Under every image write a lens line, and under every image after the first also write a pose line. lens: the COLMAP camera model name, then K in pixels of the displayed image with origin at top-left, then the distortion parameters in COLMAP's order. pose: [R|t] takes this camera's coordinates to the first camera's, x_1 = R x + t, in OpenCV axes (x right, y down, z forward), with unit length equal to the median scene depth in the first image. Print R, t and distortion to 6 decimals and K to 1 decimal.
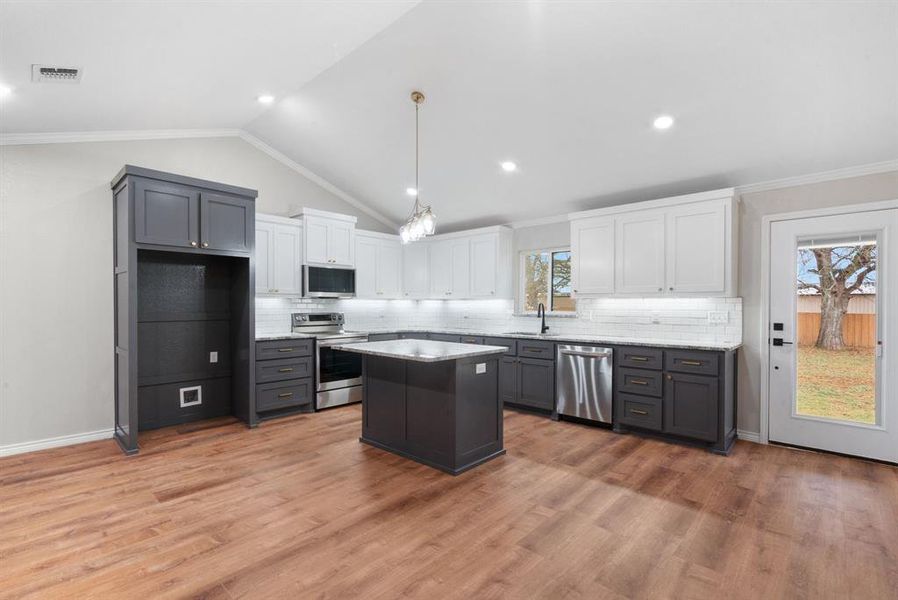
lens RADIAL K [[411.1, 0, 450.4], [0, 411.1, 307.3], [0, 0, 1]] dist [0.000556, 0.000549]
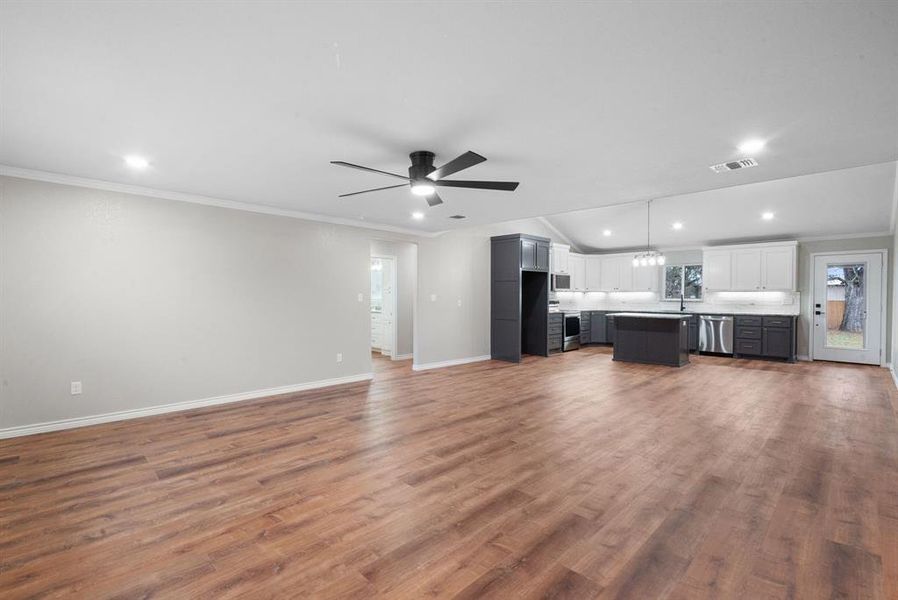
lens RADIAL K [[409.4, 0, 449.0], [0, 409.4, 300.0], [0, 0, 1]] dist [-0.002564, 0.000061]
pose [[0.999201, -0.000900, -0.039949, -0.936372], [0.001277, 0.999955, 0.009423, -0.004073], [0.039939, -0.009466, 0.999157, -1.083425]]
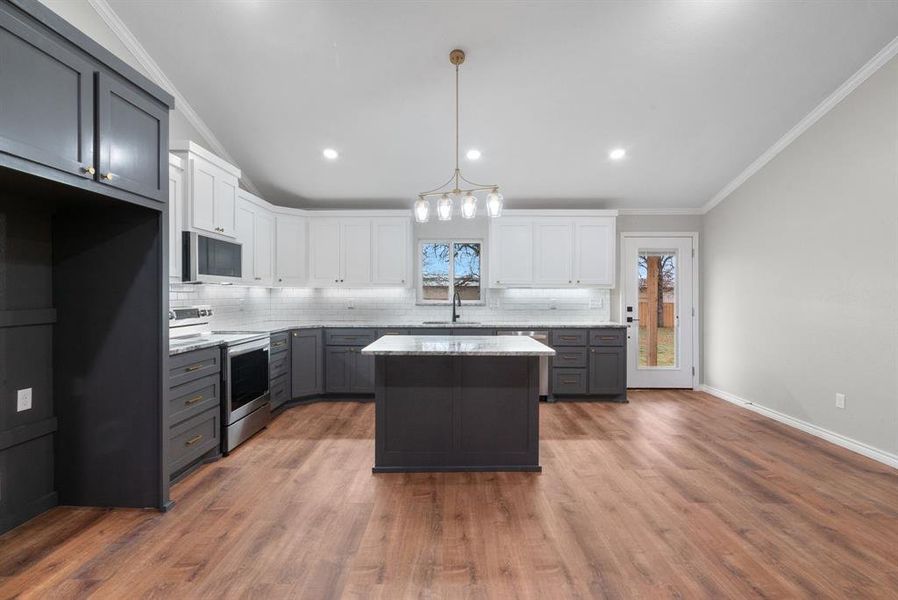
lens RADIAL K [[405.9, 0, 448.9], [0, 405.9, 296.3], [0, 0, 1]] dist [-0.000788, 0.000124]
pose [[0.739739, -0.003569, 0.672884, -0.598874], [0.003176, 0.999993, 0.001812, -0.003024], [-0.672886, 0.000796, 0.739746, 0.334031]]
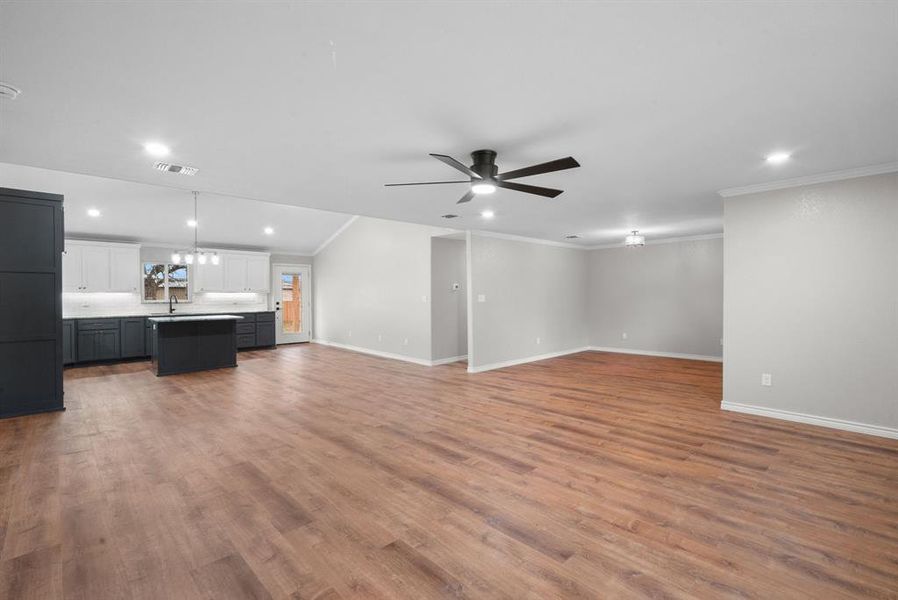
lens RADIAL K [[414.1, 0, 444.0], [0, 414.1, 301.7], [0, 0, 1]] dist [-0.002279, -0.000482]
pose [[0.065691, -0.020628, 0.997627, -1.788042], [0.008023, 0.999765, 0.020144, -0.010439], [-0.997808, 0.006681, 0.065841, -0.292224]]
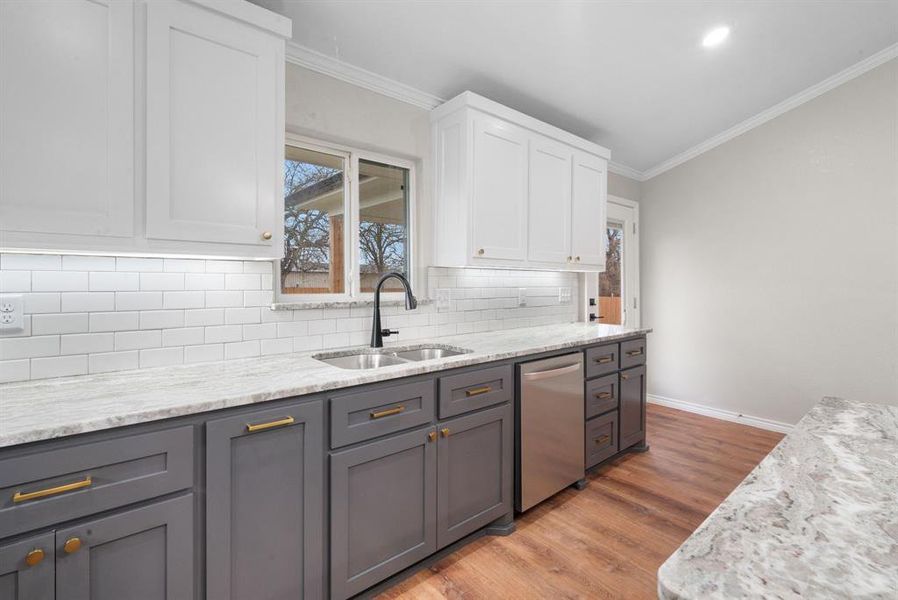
lens RADIAL K [[416.1, 0, 445.2], [0, 416.1, 282.1], [0, 0, 1]] dist [-0.000288, 0.000067]
pose [[0.122281, -0.002732, 0.992492, -0.239837], [0.000251, 0.999996, 0.002721, -0.004591], [-0.992495, -0.000084, 0.122281, 1.132409]]
